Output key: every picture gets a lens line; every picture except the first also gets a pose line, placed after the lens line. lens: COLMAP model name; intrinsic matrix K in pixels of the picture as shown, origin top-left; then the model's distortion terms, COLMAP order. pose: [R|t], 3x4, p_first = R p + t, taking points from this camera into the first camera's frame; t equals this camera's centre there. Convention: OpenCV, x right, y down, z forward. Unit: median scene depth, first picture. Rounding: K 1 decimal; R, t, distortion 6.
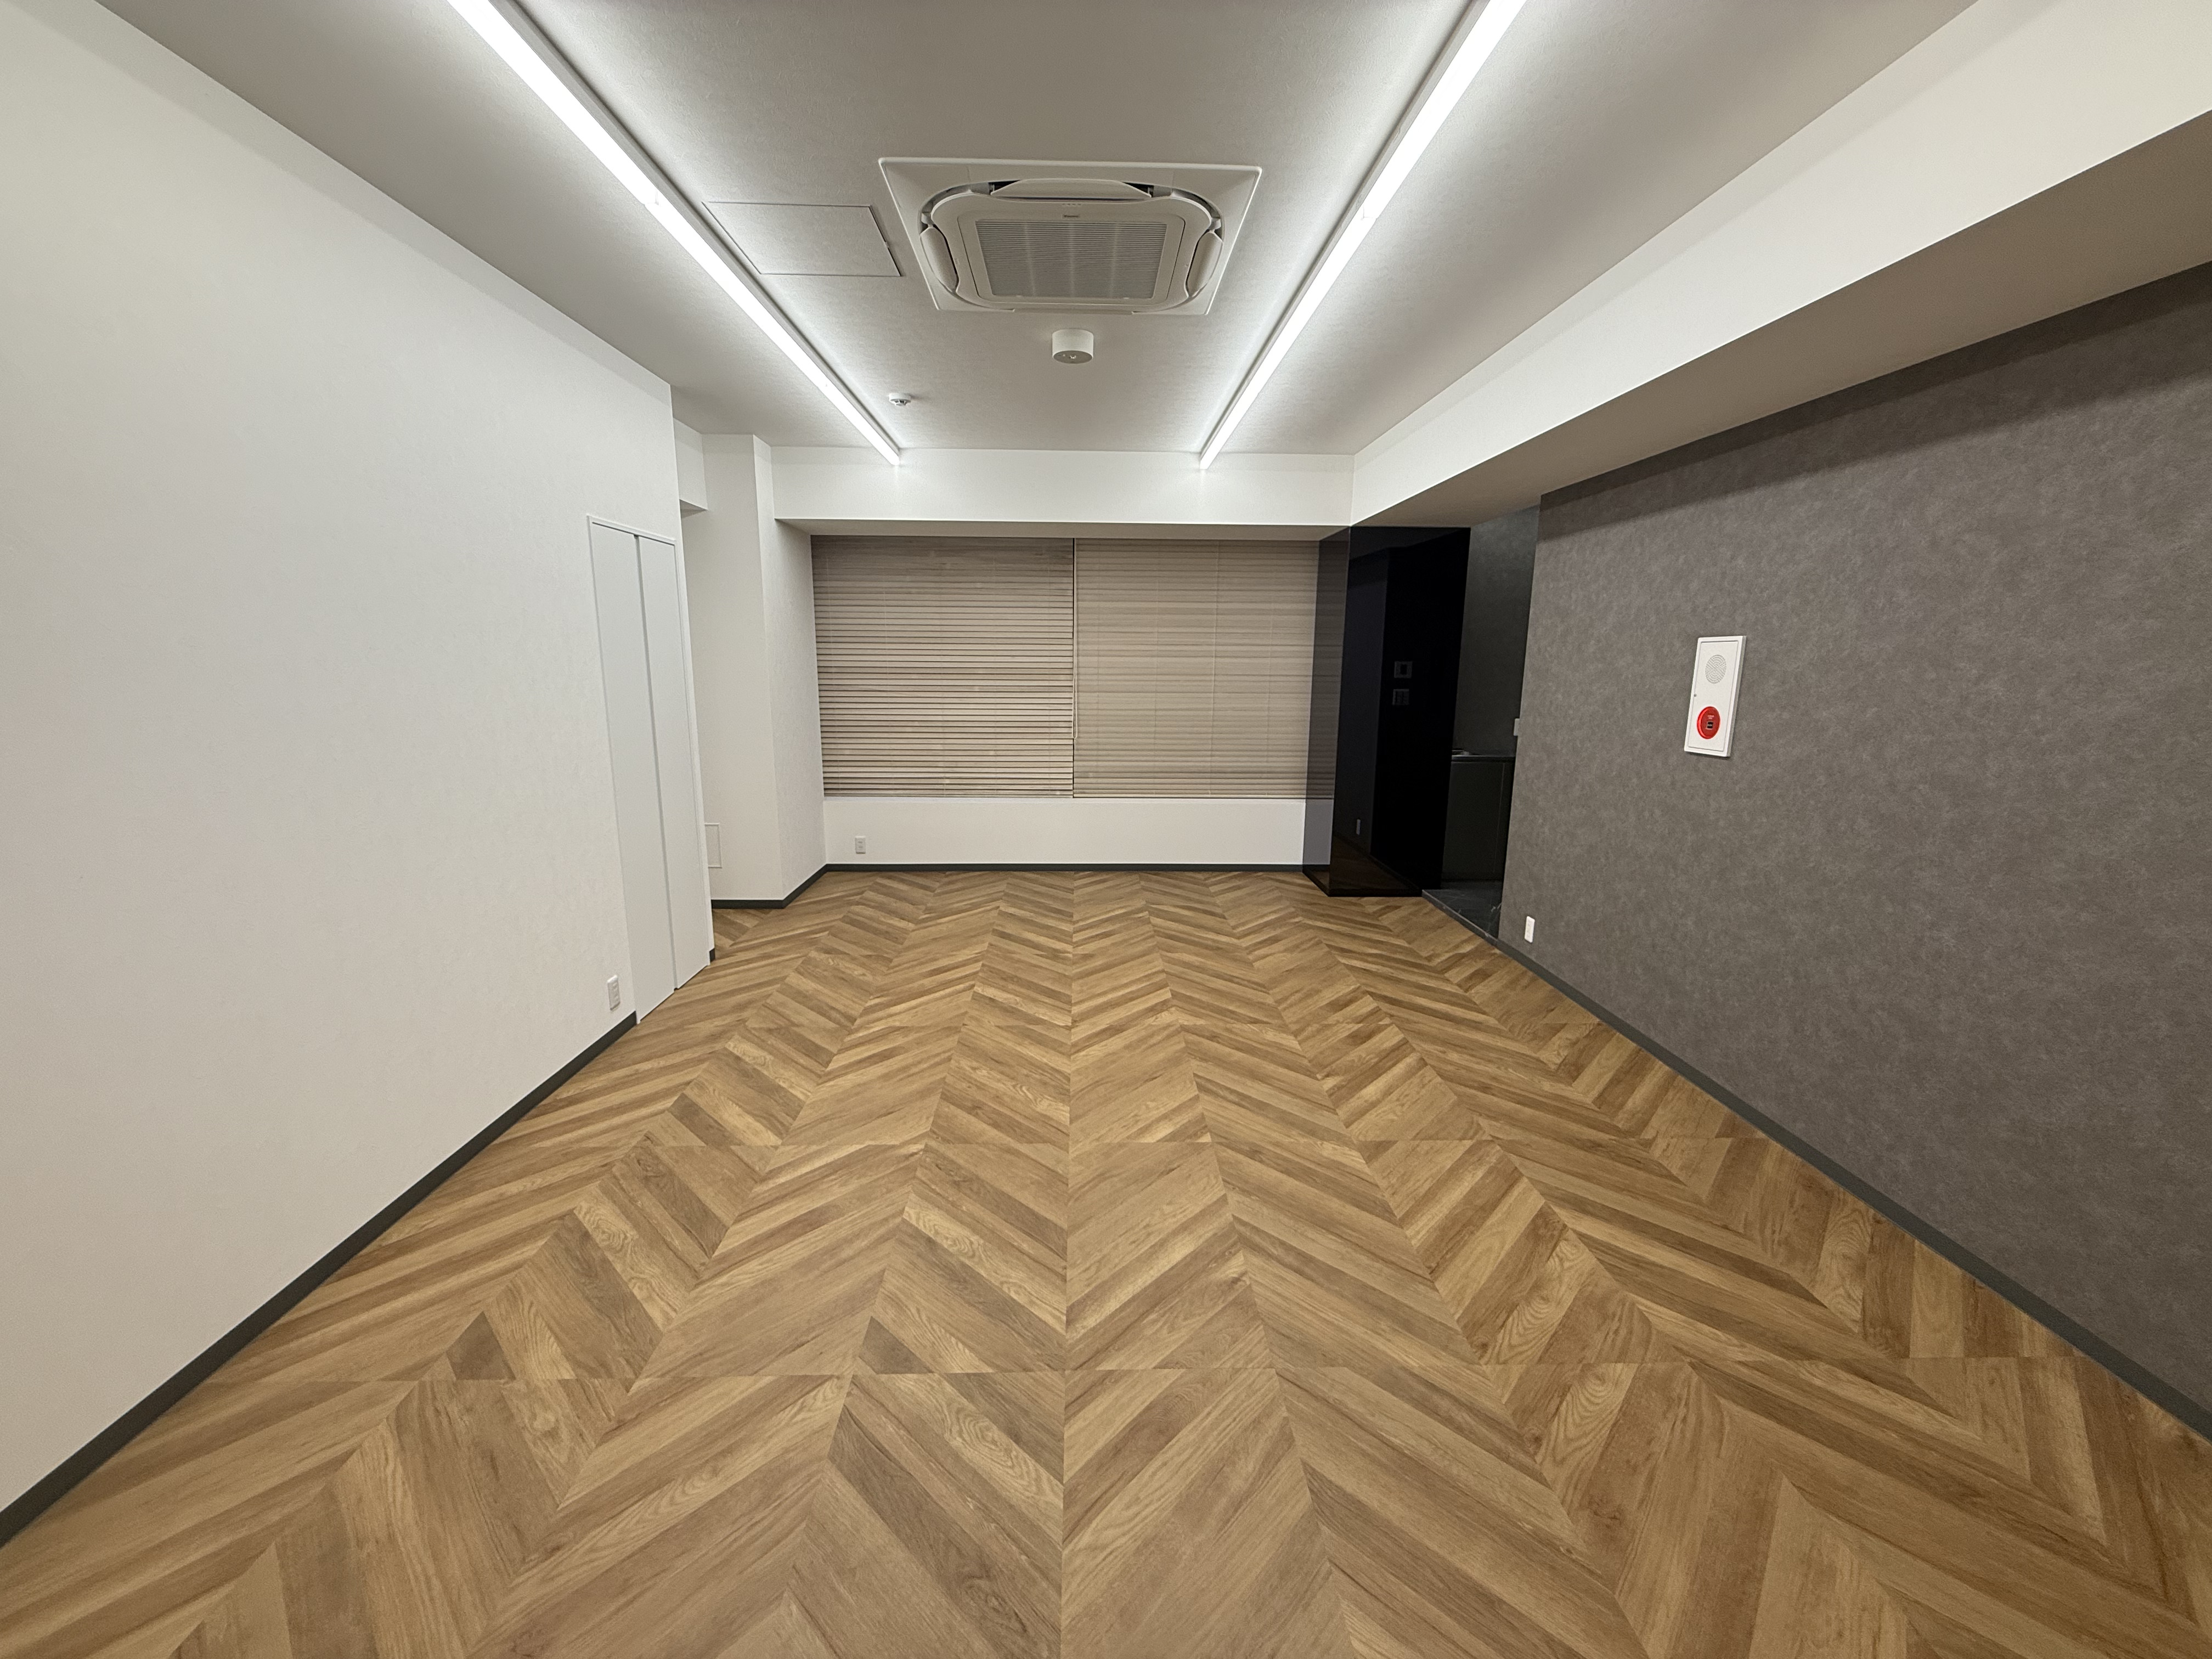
lens RADIAL K [[884.7, 0, 1098.3], [0, 884.7, 829.7], [0, 0, 1]] dist [-0.000066, 0.000271]
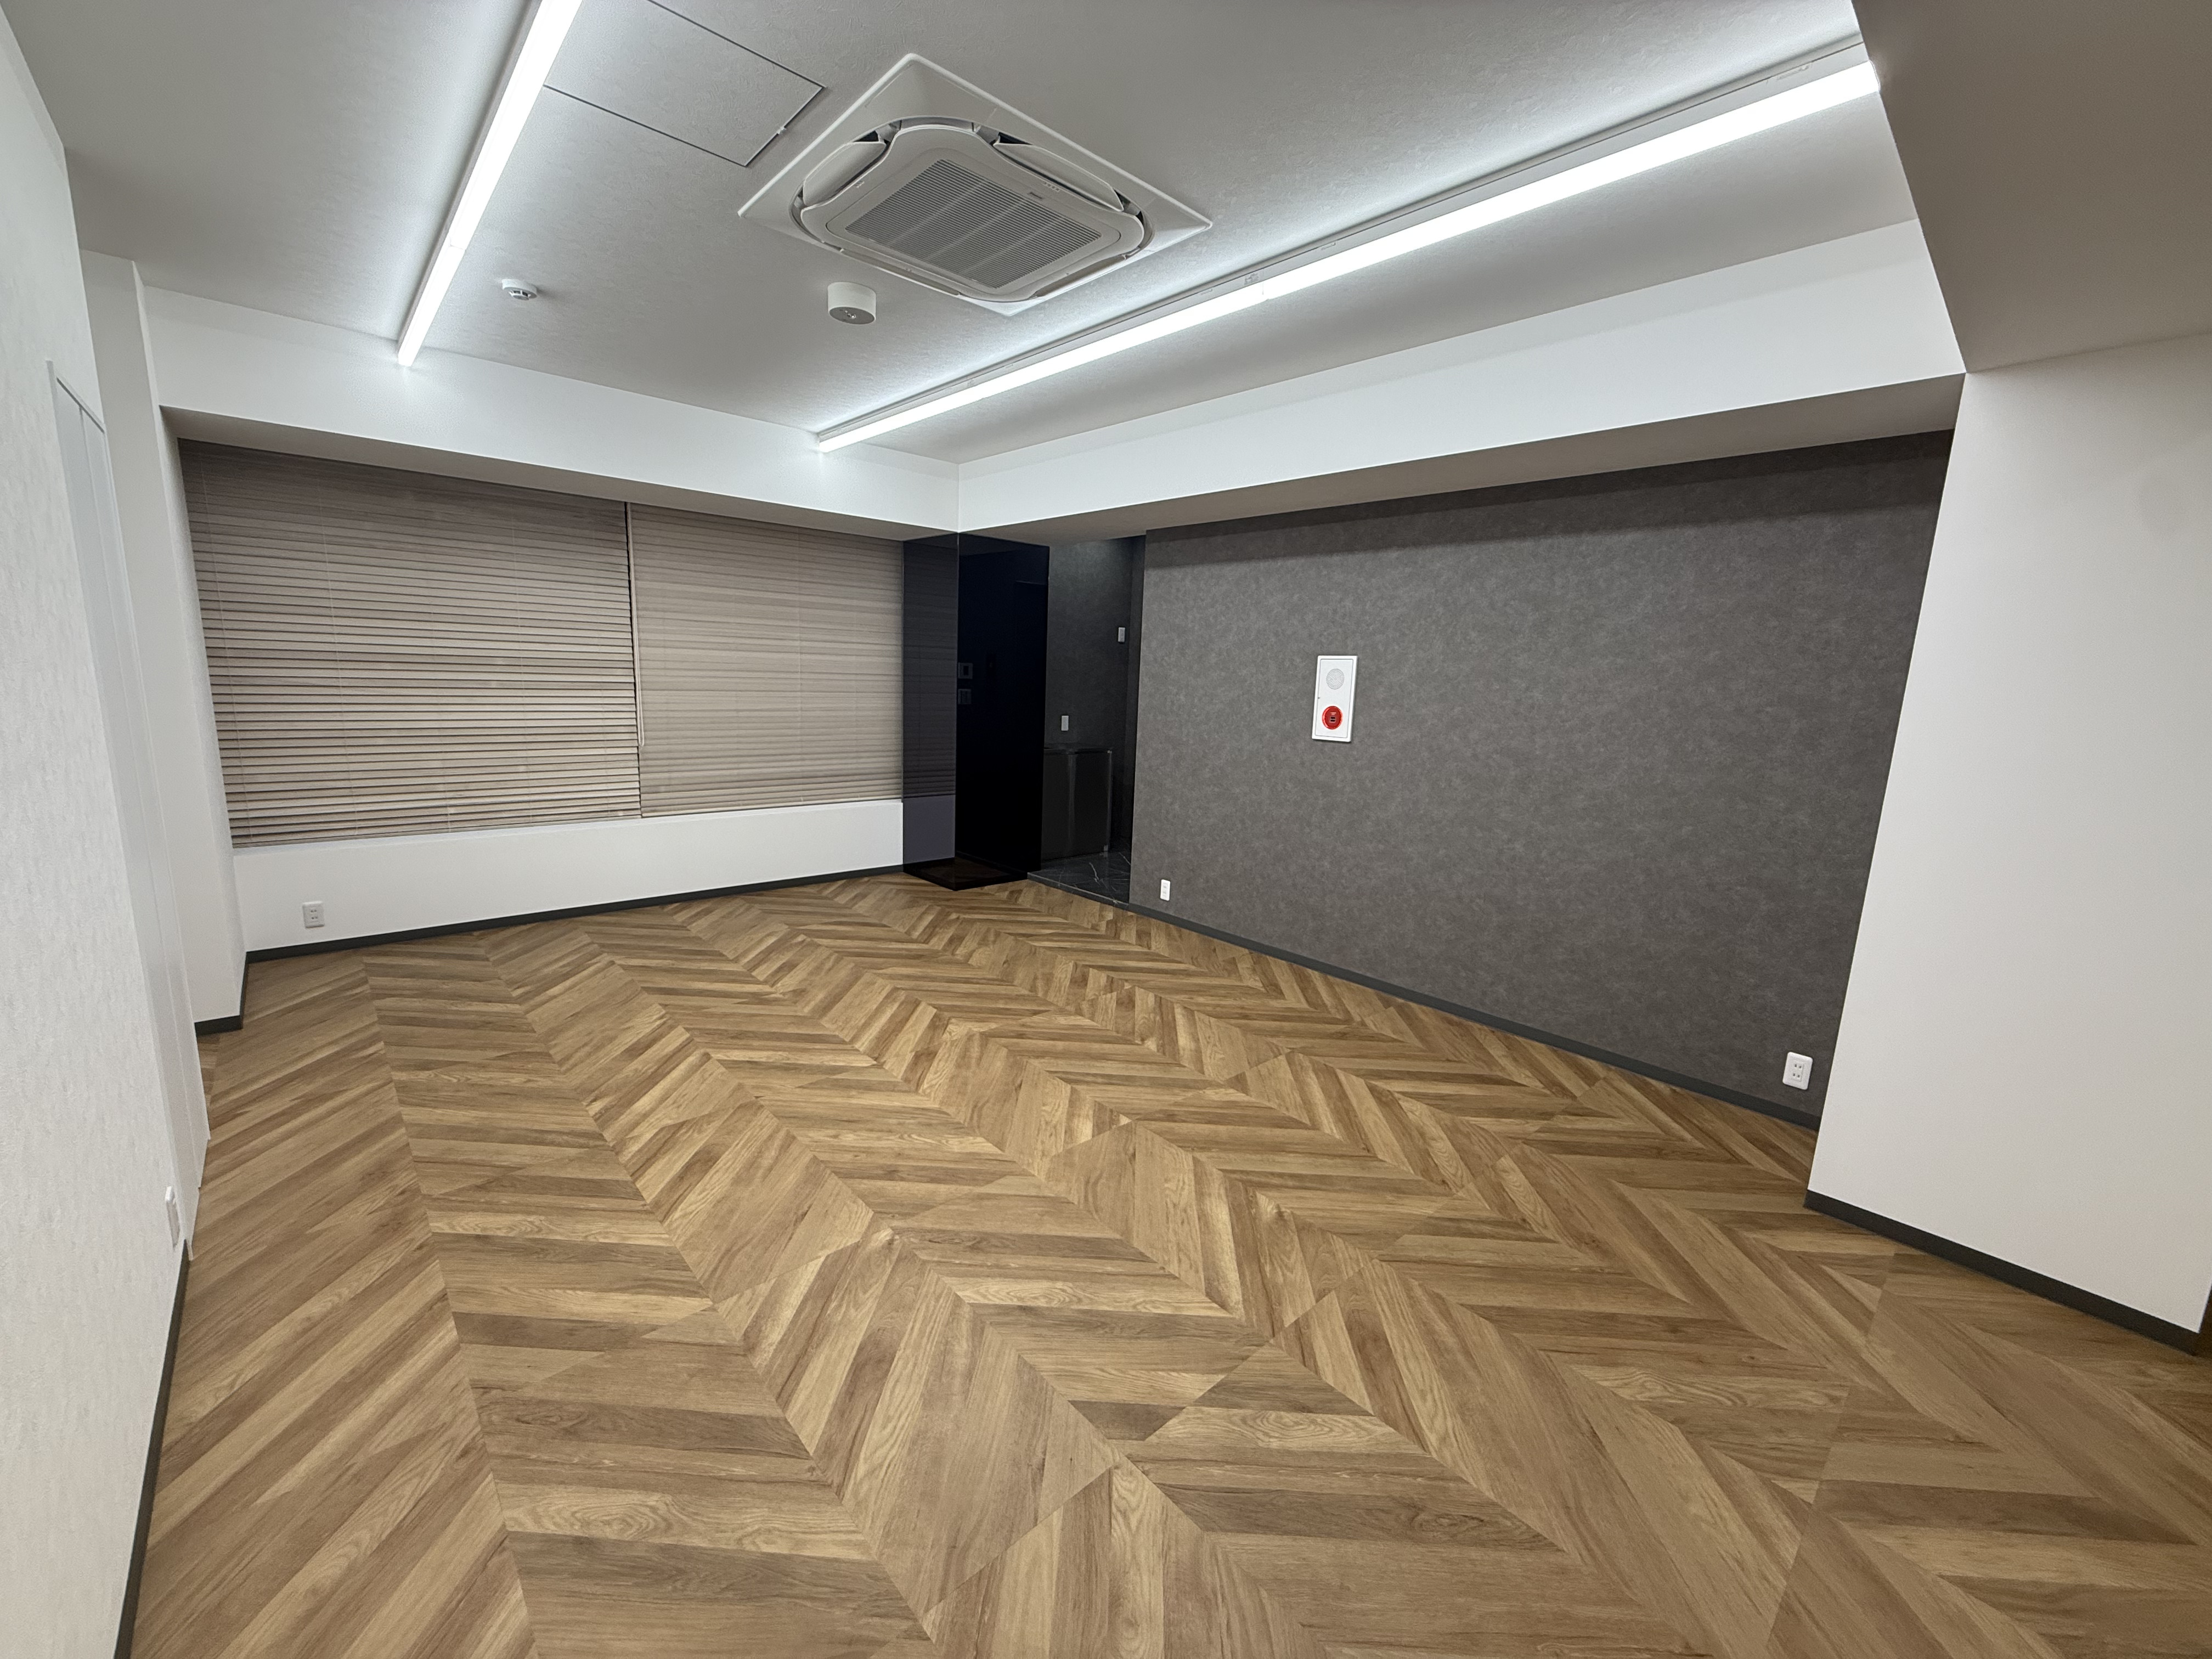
lens RADIAL K [[884.7, 0, 1103.8], [0, 884.7, 830.0], [0, 0, 1]] dist [-0.000066, 0.000271]
pose [[0.752217, -0.095757, 0.651921, -0.545111], [0.093810, 0.994869, 0.037889, -0.035042], [-0.652204, 0.032656, 0.757340, 0.208359]]
